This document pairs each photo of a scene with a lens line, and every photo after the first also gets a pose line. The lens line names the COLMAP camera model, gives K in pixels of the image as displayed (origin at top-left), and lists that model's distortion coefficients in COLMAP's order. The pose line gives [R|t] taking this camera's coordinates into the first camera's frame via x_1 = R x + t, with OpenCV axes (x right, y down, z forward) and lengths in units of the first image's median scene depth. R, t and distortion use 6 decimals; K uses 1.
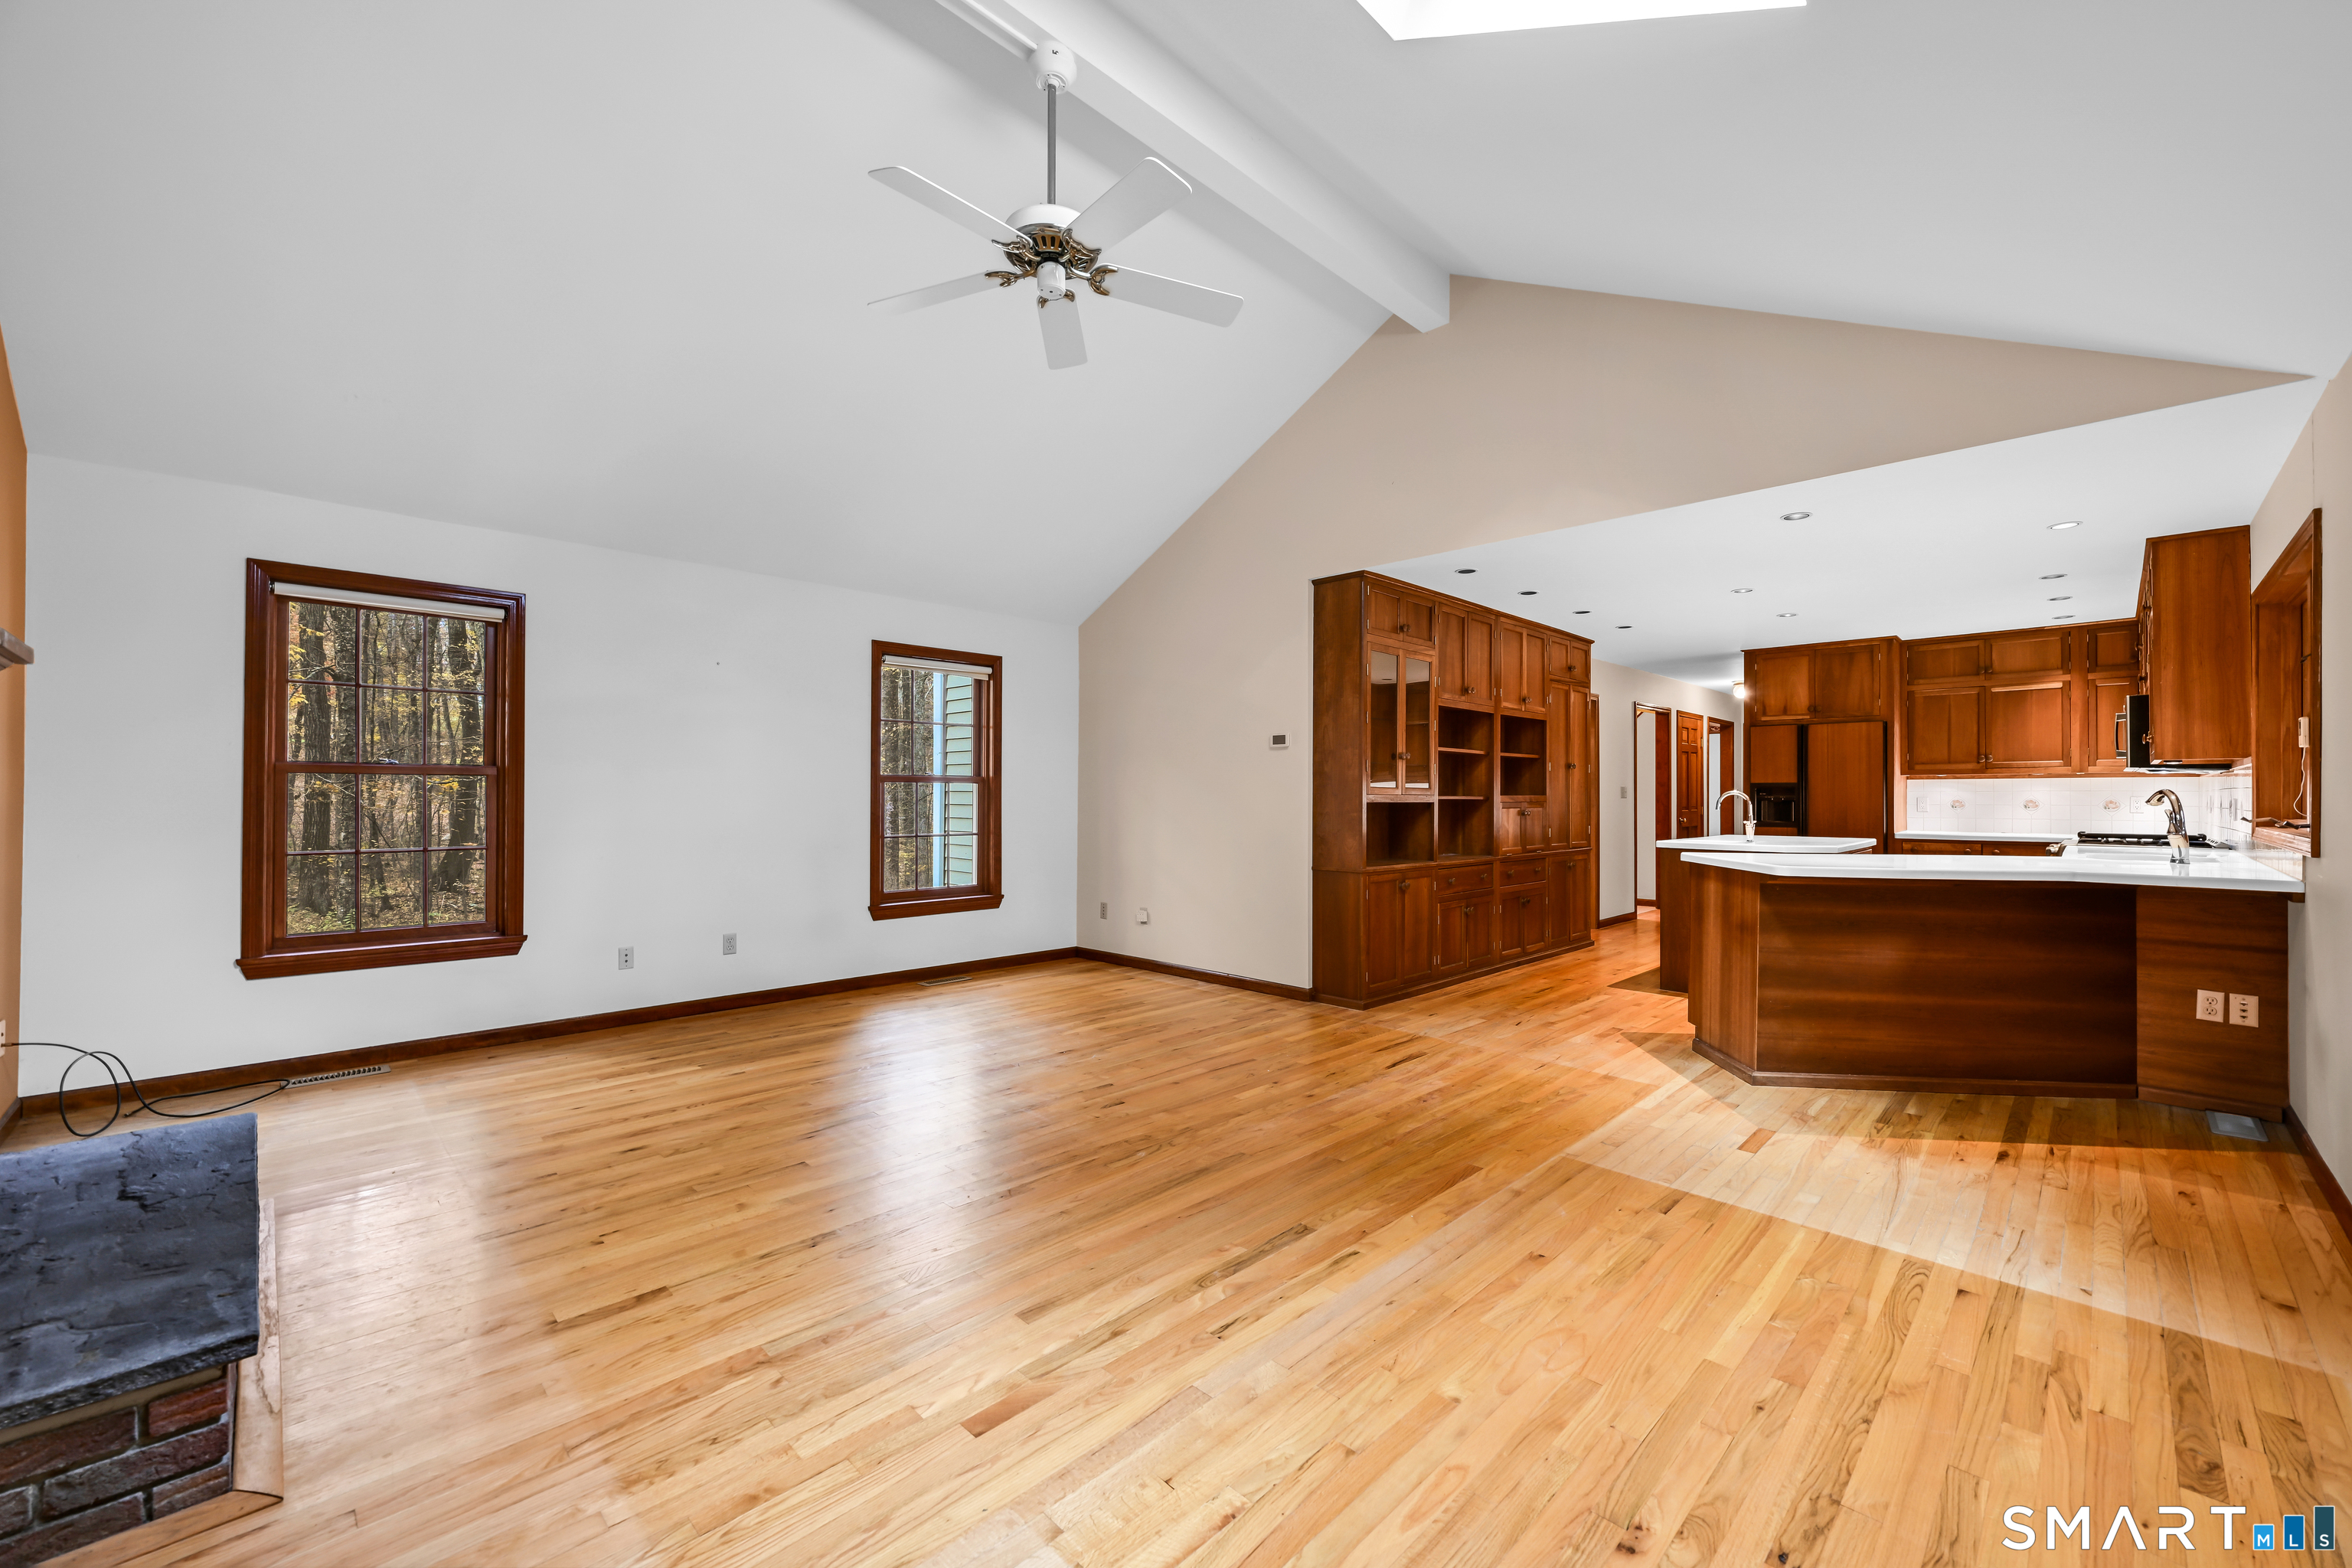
lens RADIAL K [[933.2, 0, 1191.9], [0, 933.2, 788.6], [0, 0, 1]] dist [-0.003099, -0.000771]
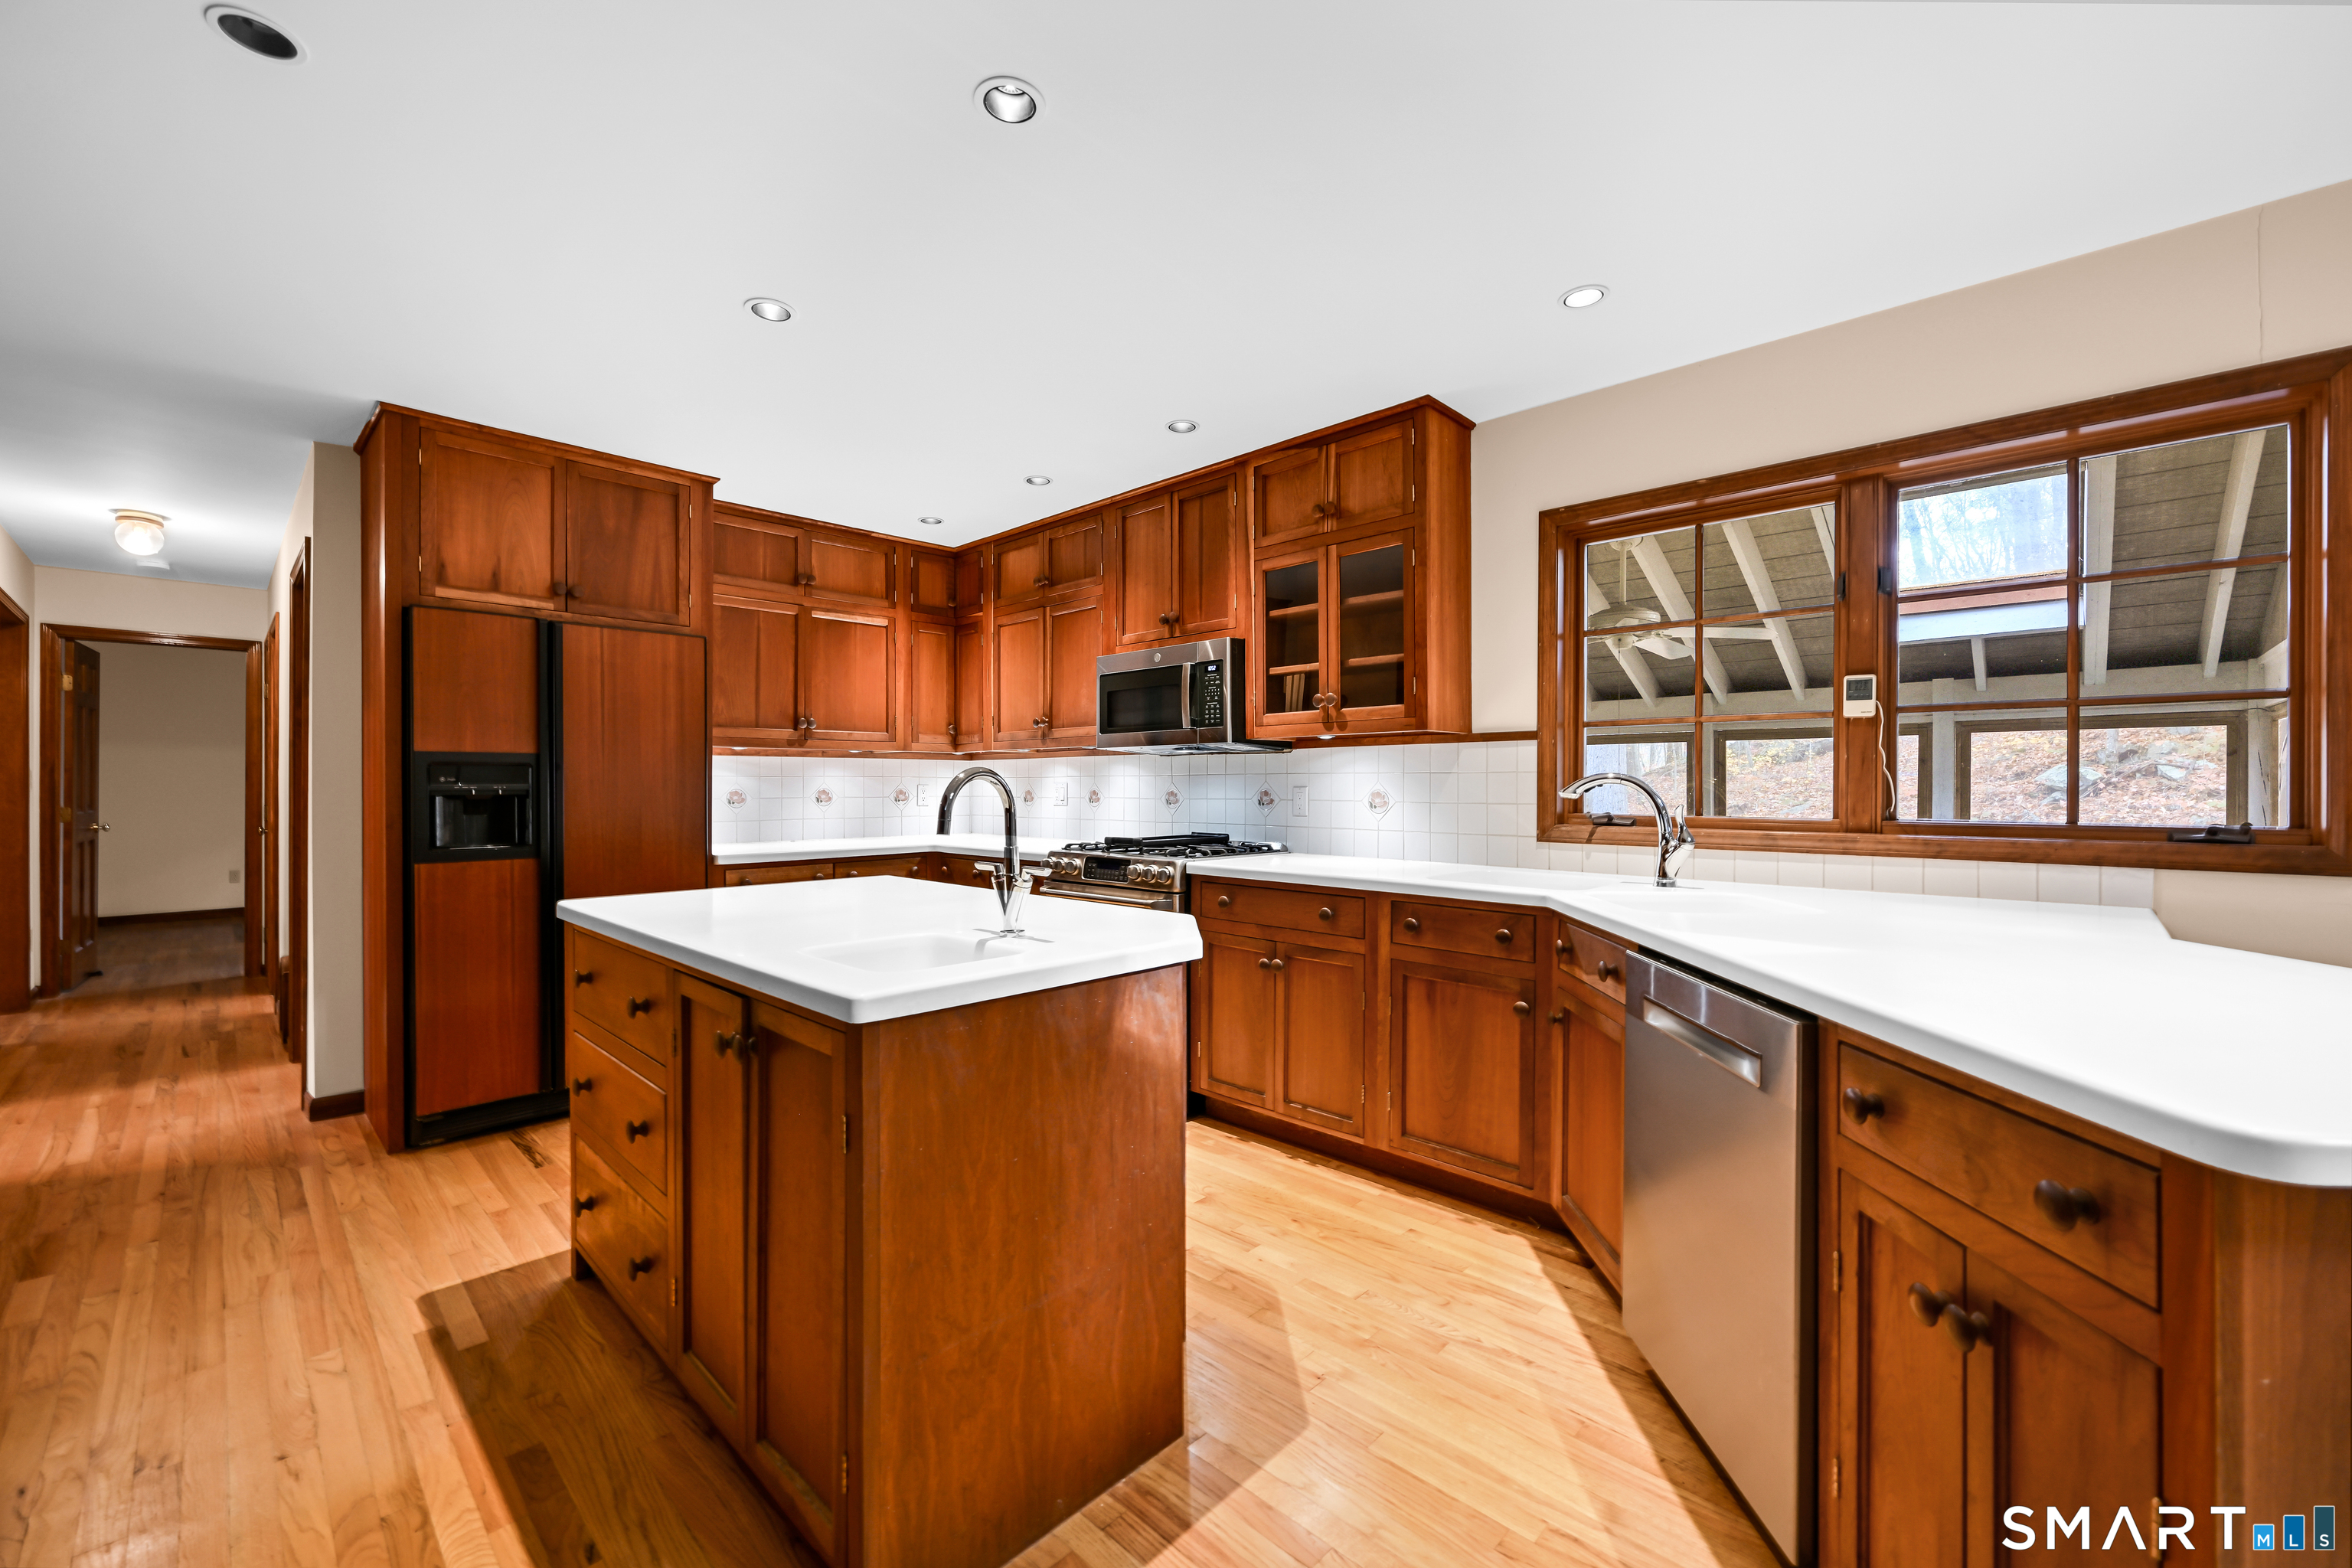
lens RADIAL K [[933.2, 0, 1191.9], [0, 933.2, 788.6], [0, 0, 1]] dist [-0.003099, -0.000771]
pose [[-0.024258, -0.006156, 0.999687, 0.224196], [-0.007119, 0.999957, 0.005985, 0.005263], [-0.999680, -0.006971, -0.024301, 0.746433]]
